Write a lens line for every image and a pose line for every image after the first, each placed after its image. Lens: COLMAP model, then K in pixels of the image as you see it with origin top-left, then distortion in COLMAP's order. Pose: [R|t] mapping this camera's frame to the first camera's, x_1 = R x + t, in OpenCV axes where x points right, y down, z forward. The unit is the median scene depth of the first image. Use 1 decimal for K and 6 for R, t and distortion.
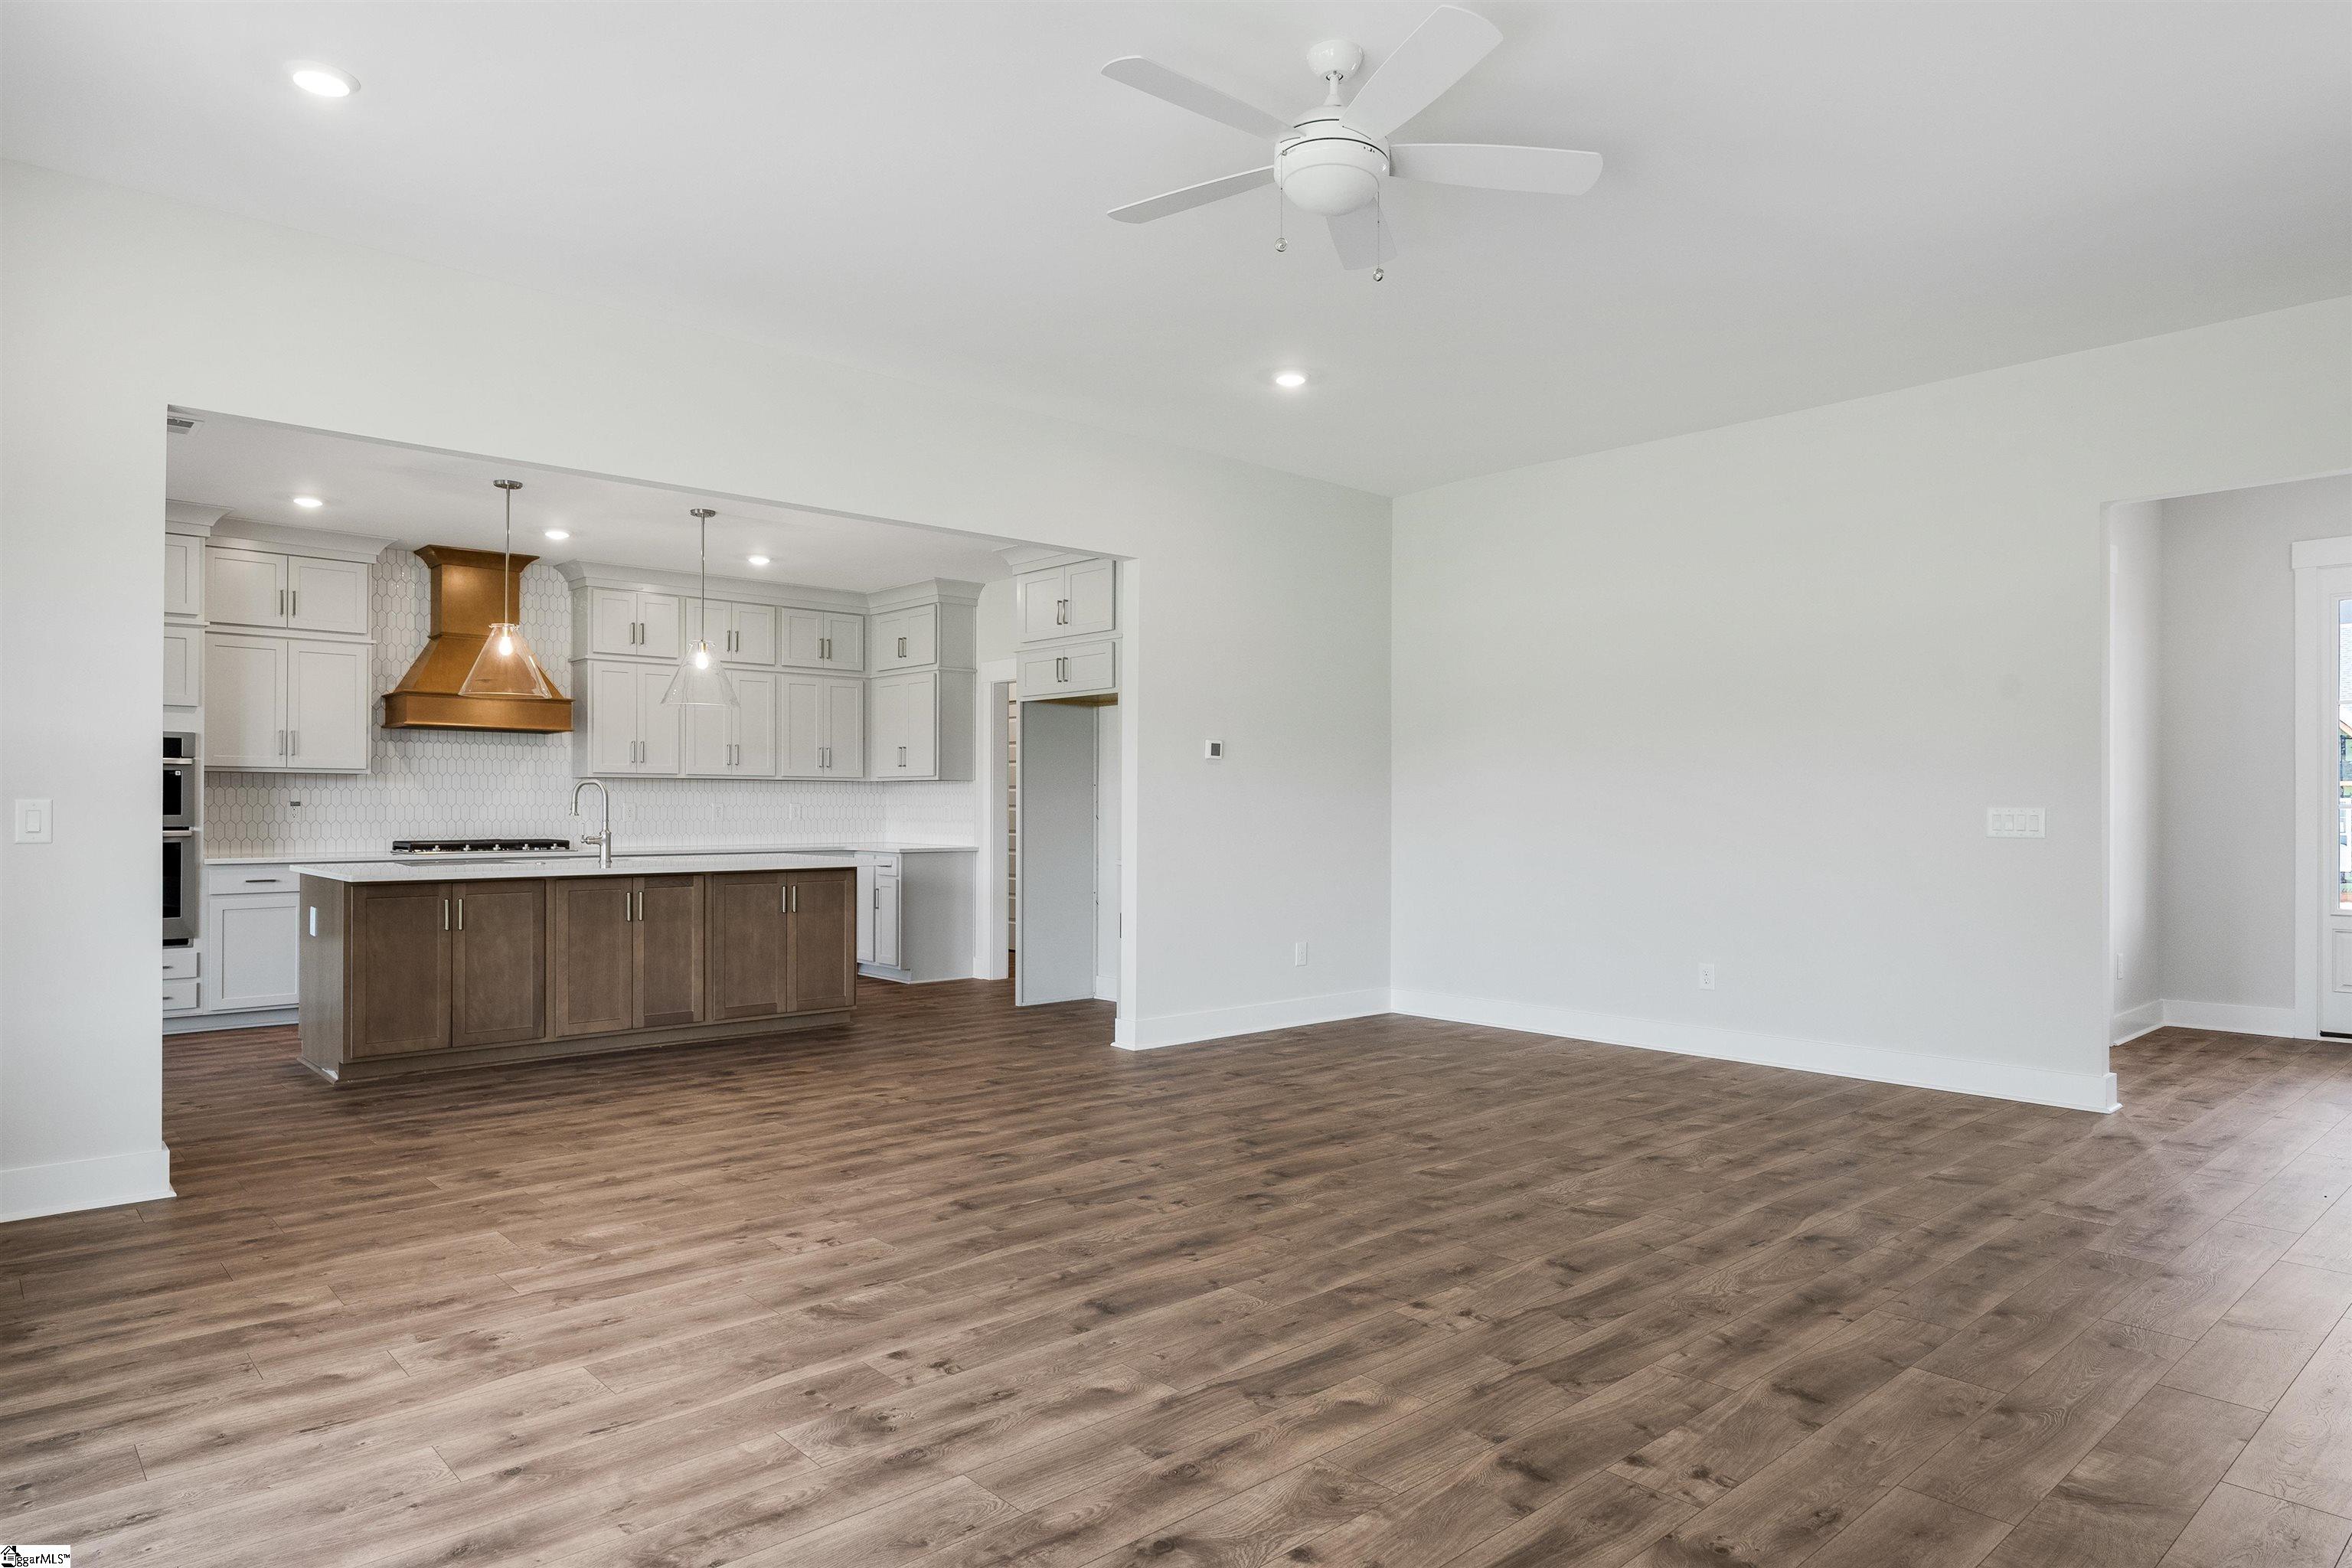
lens RADIAL K [[1396.9, 0, 1186.6], [0, 1396.9, 800.7], [0, 0, 1]] dist [0.000260, 0.000088]
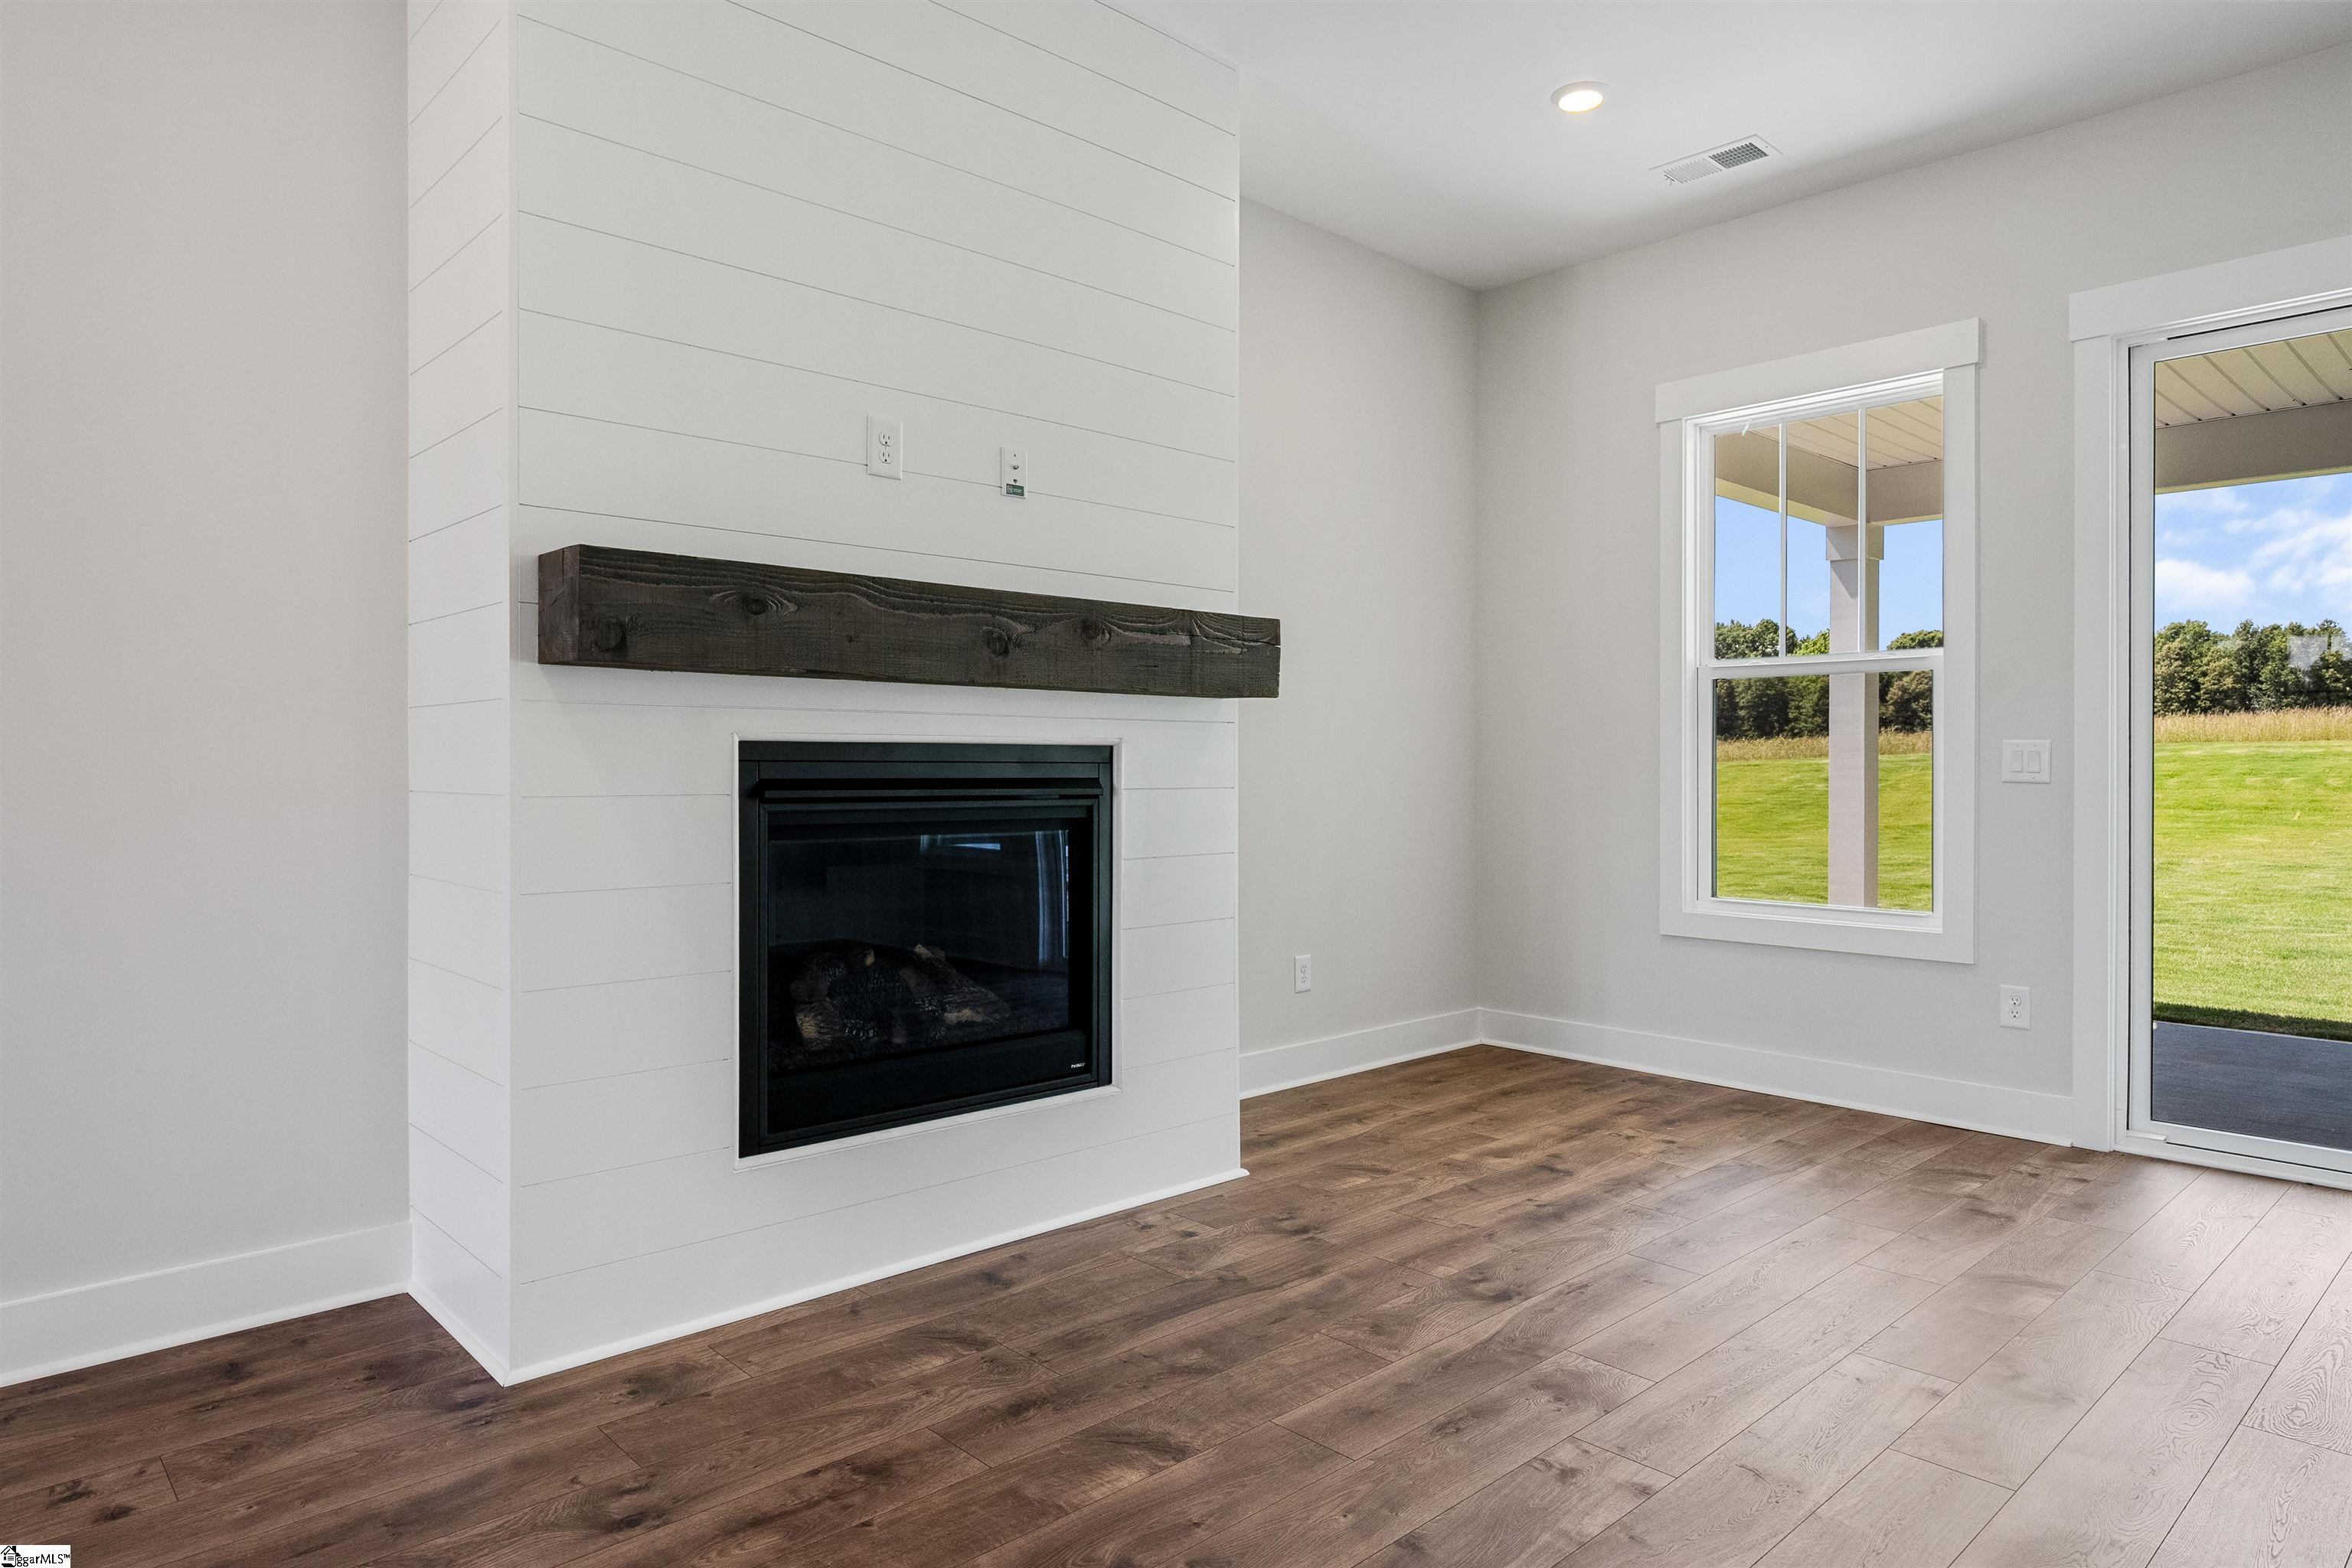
lens RADIAL K [[1396.1, 0, 1181.7], [0, 1396.1, 769.1], [0, 0, 1]] dist [0.000036, 0.000313]
pose [[-0.999829, -0.004383, -0.017939, 0.327481], [-0.004349, 0.999989, -0.001978, 0.020180], [0.017948, -0.001900, -0.999837, 0.977407]]
